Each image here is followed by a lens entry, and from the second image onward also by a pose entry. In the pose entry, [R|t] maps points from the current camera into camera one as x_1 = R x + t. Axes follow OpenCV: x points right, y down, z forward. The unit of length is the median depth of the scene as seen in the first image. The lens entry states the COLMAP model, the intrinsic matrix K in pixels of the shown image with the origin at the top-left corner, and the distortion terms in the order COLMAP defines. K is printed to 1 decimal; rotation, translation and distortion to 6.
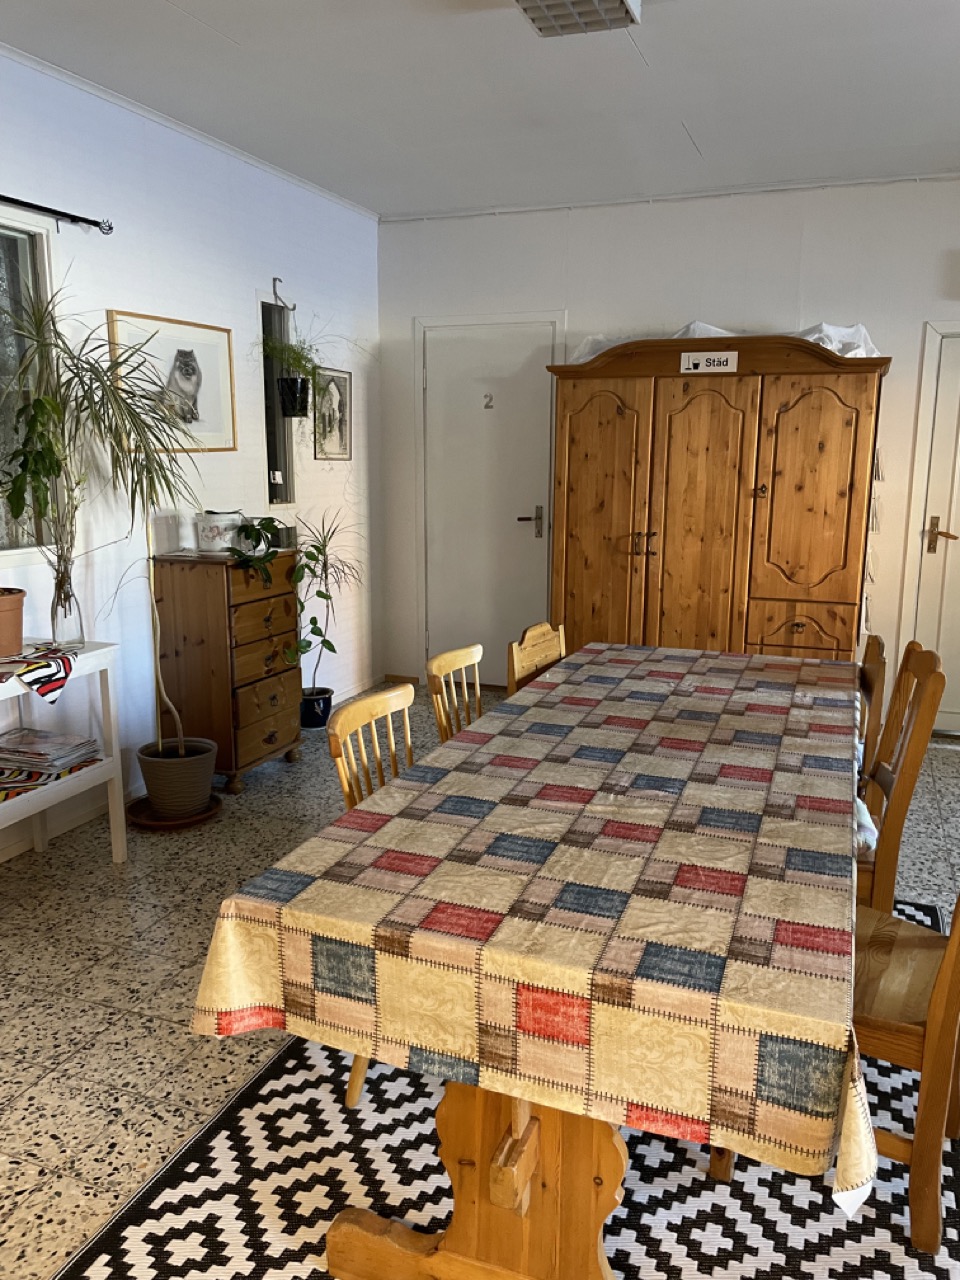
lens RADIAL K [[974.7, 0, 495.6], [0, 974.7, 633.4], [0, 0, 1]] dist [0.090698, -0.128494]
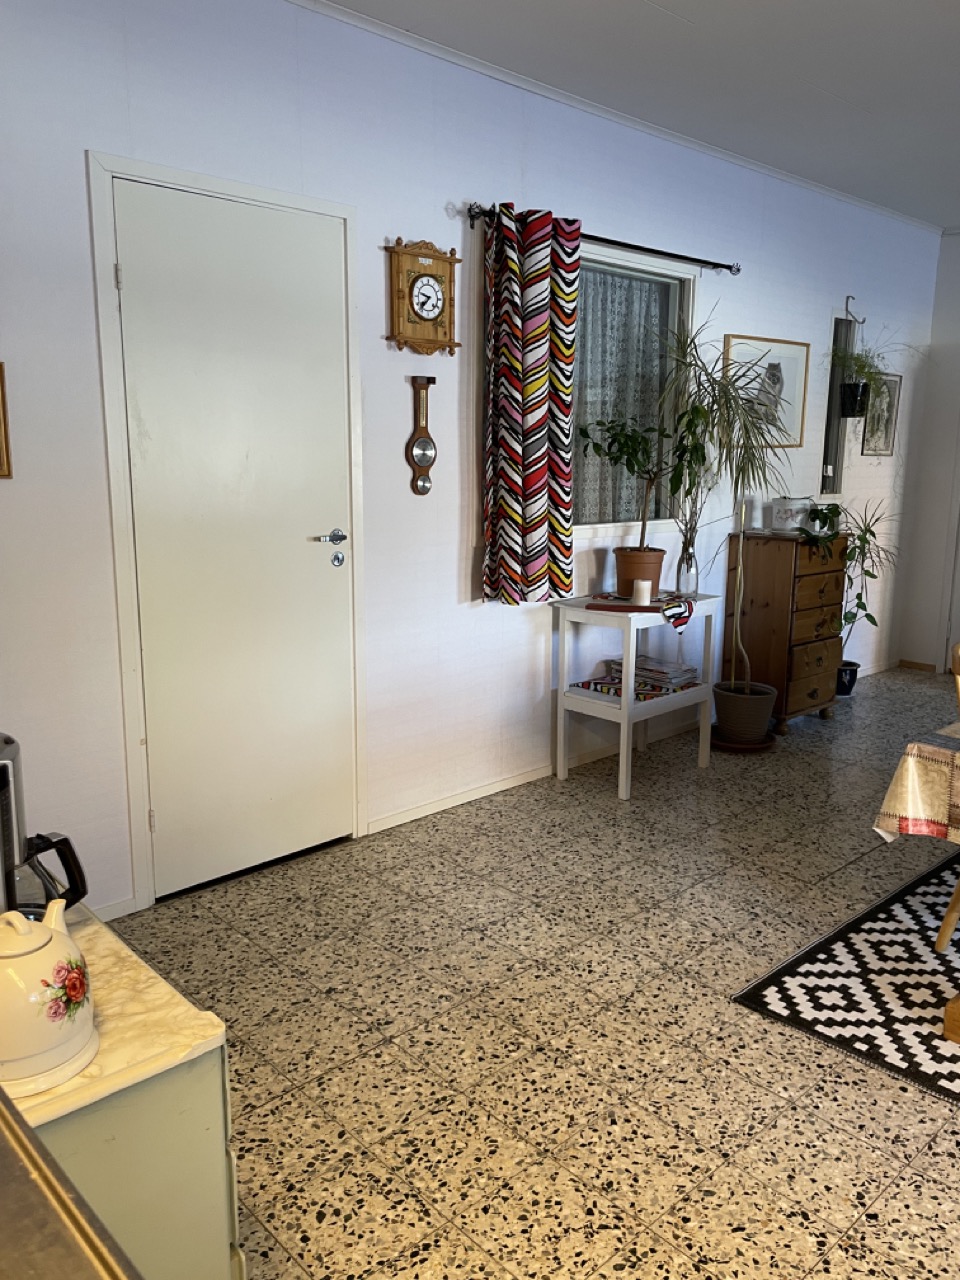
lens RADIAL K [[974.7, 0, 493.5], [0, 974.7, 627.6], [0, 0, 1]] dist [0.090698, -0.128494]
pose [[0.899260, 0.086365, -0.428804, -0.082994], [-0.089476, 0.995905, 0.012940, 0.051090], [0.428165, 0.026731, 0.903305, -0.233166]]
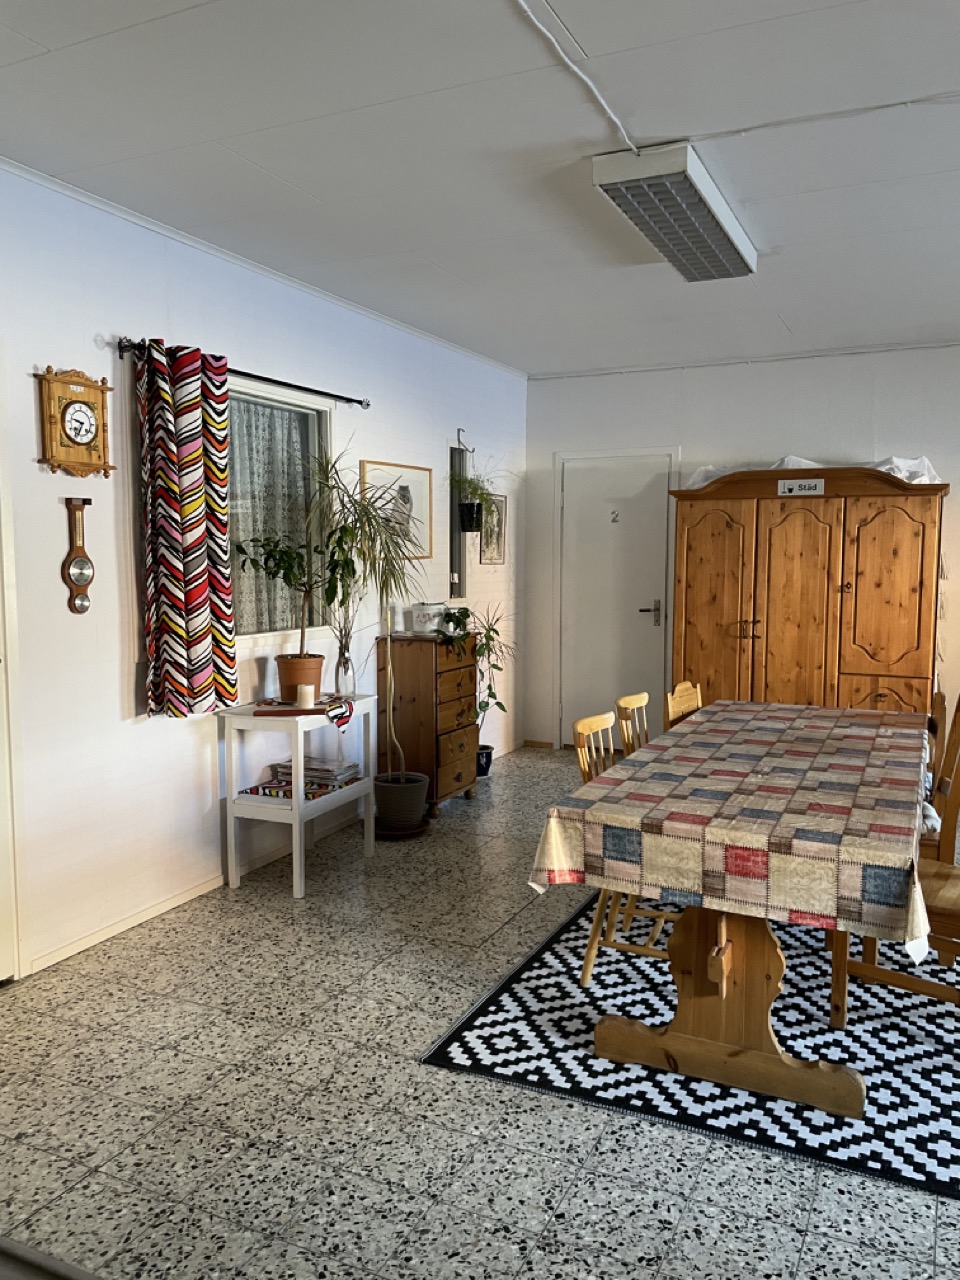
lens RADIAL K [[974.7, 0, 484.6], [0, 974.7, 630.0], [0, 0, 1]] dist [0.090698, -0.128494]
pose [[0.996431, 0.002557, -0.084372, -0.094065], [-0.011471, 0.994370, -0.105339, 0.052425], [0.083627, 0.105931, 0.990851, -0.311646]]
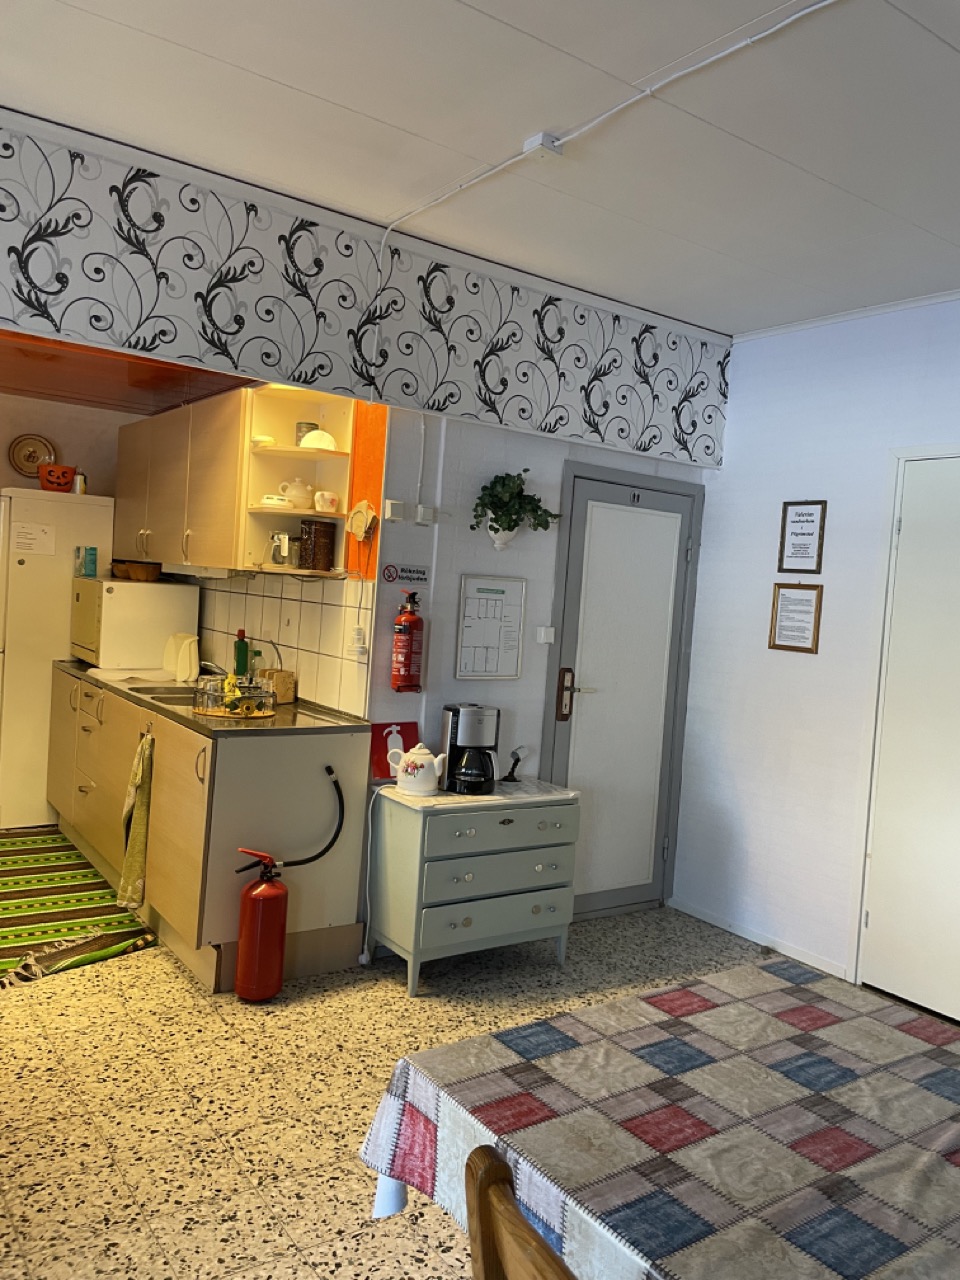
lens RADIAL K [[974.7, 0, 493.7], [0, 974.7, 629.0], [0, 0, 1]] dist [0.090698, -0.128494]
pose [[-0.556850, -0.016310, -0.830453, 0.408922], [-0.230885, 0.963444, 0.135895, -0.097163], [0.797879, 0.267412, -0.540259, 0.495560]]
